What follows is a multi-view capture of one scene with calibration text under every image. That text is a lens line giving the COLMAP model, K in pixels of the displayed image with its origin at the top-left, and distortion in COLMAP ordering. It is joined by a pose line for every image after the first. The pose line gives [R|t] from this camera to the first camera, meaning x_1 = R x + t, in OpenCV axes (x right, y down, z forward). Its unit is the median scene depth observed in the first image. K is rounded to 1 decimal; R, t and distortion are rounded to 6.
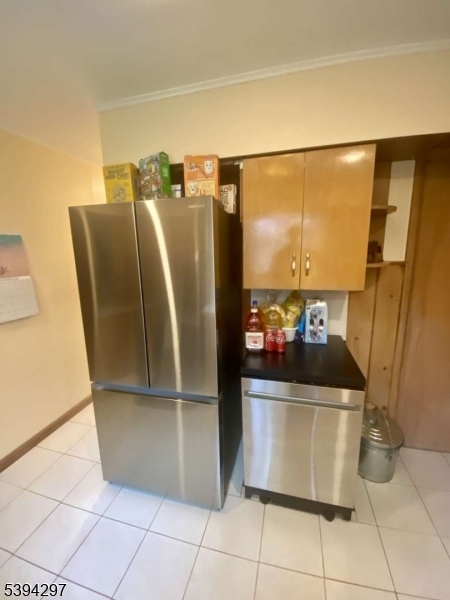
lens RADIAL K [[246.6, 0, 225.0], [0, 246.6, 300.0], [0, 0, 1]] dist [0.002523, 0.000101]
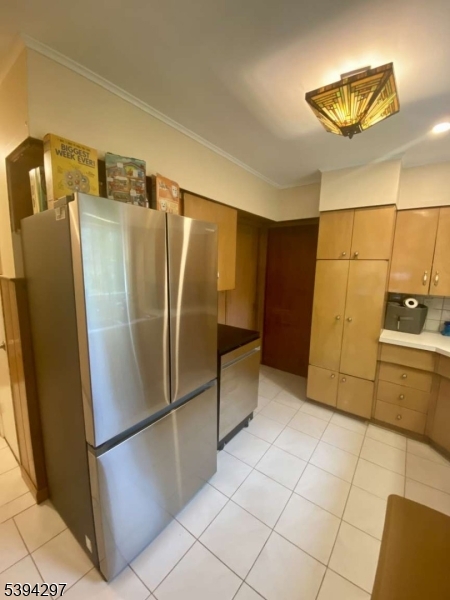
lens RADIAL K [[246.6, 0, 225.0], [0, 246.6, 300.0], [0, 0, 1]] dist [0.002523, 0.000101]
pose [[0.355767, -0.108399, 0.928267, -1.070245], [0.165787, 0.984818, 0.051464, -0.055647], [-0.919752, 0.135586, 0.368337, 0.409644]]
